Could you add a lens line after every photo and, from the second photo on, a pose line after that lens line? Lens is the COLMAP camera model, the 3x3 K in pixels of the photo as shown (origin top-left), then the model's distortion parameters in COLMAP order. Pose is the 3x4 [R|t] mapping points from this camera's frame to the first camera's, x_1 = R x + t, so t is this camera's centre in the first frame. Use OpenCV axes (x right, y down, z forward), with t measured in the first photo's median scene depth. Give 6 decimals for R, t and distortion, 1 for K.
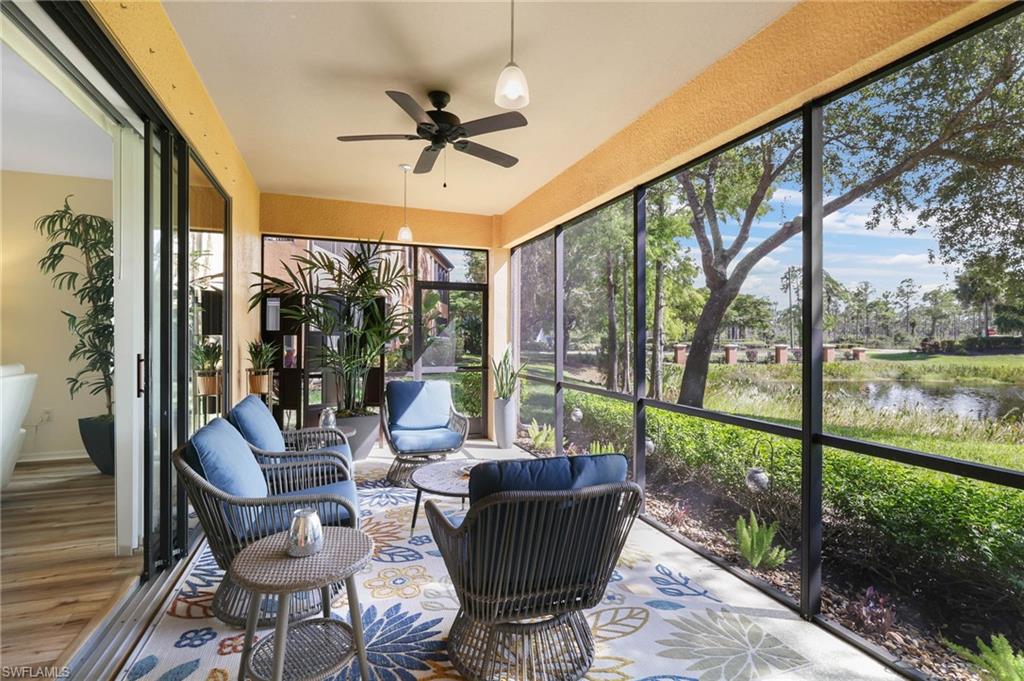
lens RADIAL K [[487.4, 0, 512.0], [0, 487.4, 340.5], [0, 0, 1]] dist [0.000102, 0.000298]
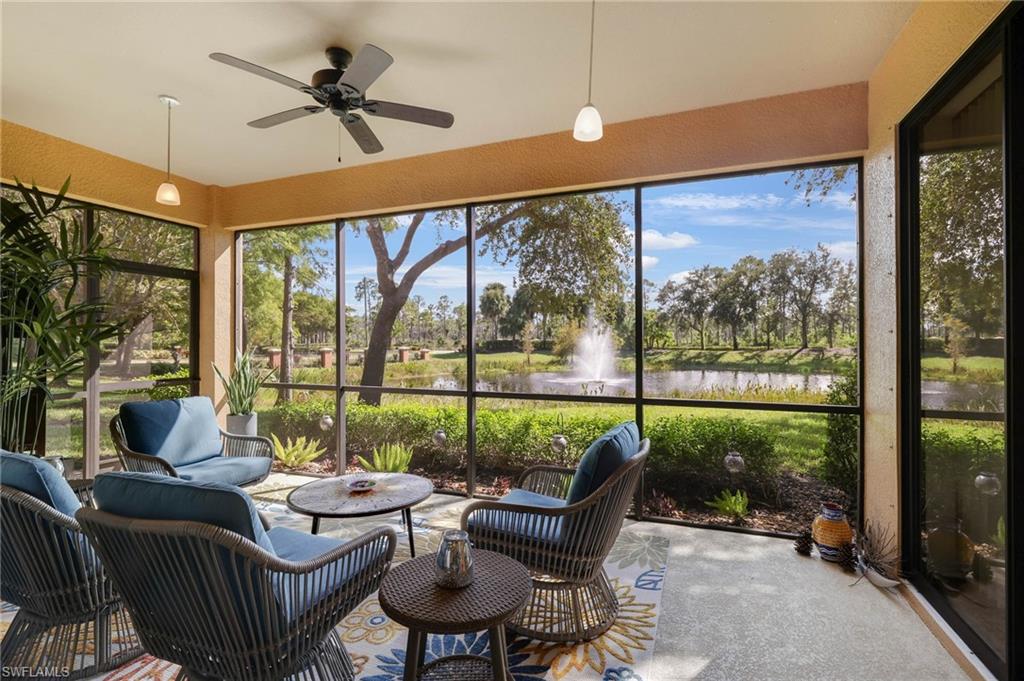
lens RADIAL K [[487.4, 0, 512.0], [0, 487.4, 340.5], [0, 0, 1]] dist [0.000102, 0.000298]
pose [[0.660220, -0.003289, 0.751065, -0.208032], [0.010673, 0.999931, -0.005003, 0.002925], [-0.750996, 0.011319, 0.660210, 0.073965]]
